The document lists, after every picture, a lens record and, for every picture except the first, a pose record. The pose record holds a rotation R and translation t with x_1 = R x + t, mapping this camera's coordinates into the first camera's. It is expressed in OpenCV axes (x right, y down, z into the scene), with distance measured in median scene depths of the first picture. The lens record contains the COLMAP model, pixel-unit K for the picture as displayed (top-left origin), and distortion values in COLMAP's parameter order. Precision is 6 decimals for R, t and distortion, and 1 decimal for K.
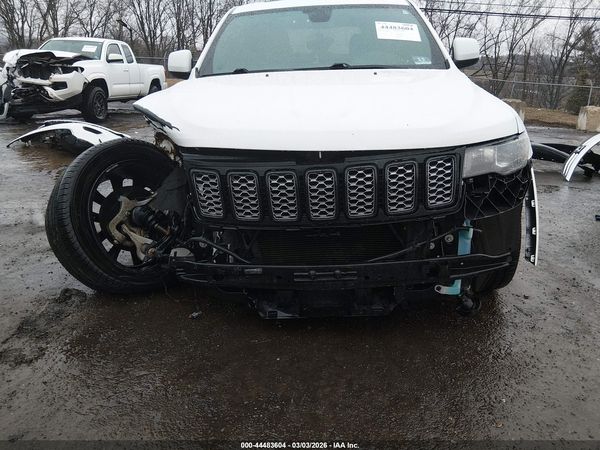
lens RADIAL K [[464.5, 0, 295.9], [0, 464.5, 227.1], [0, 0, 1]] dist [0.055760, -0.067751]
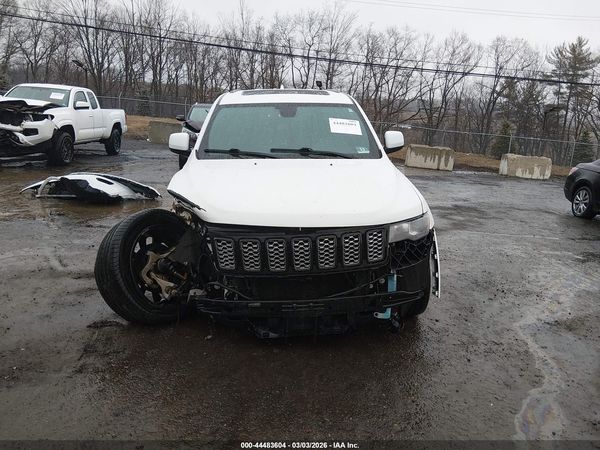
lens RADIAL K [[464.5, 0, 300.2], [0, 464.5, 218.8], [0, 0, 1]] dist [0.055760, -0.067751]
pose [[0.992712, 0.005344, 0.120393, -0.104876], [0.005309, 0.996107, -0.087990, -0.039421], [-0.120395, 0.087987, 0.988819, -0.420695]]
